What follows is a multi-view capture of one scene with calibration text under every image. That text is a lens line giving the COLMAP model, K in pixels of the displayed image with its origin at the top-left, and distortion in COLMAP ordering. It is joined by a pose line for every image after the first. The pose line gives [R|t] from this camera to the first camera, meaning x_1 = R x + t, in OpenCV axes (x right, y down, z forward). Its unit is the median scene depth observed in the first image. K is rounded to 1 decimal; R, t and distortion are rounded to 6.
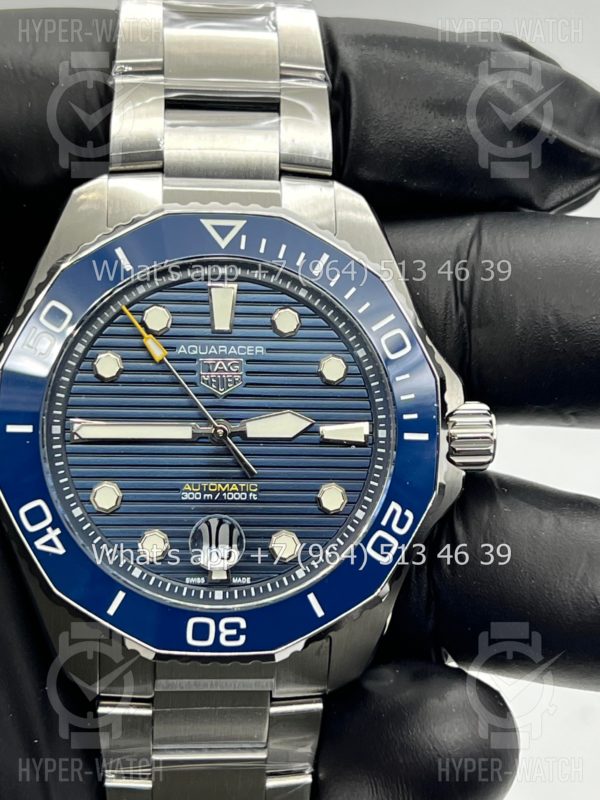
lens RADIAL K [[1789.4, 0, 300.0], [0, 1789.4, 400.0], [0, 0, 1]] dist [0.104121, 0.297404]
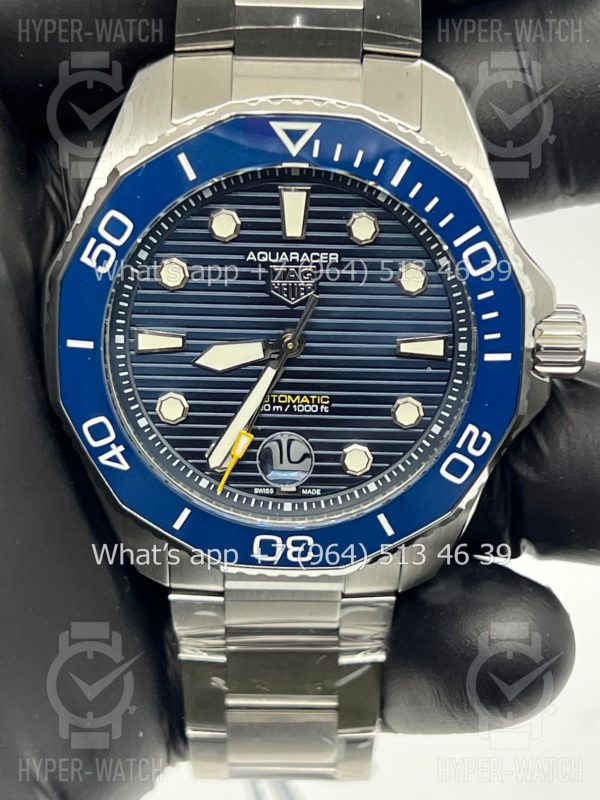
lens RADIAL K [[1789.4, 0, 300.0], [0, 1789.4, 400.0], [0, 0, 1]] dist [0.104121, 0.297404]
pose [[0.995488, 0.035557, -0.087977, 0.045256], [-0.009115, 0.958685, 0.284324, -0.224967], [0.094452, -0.282239, 0.954683, 0.085930]]
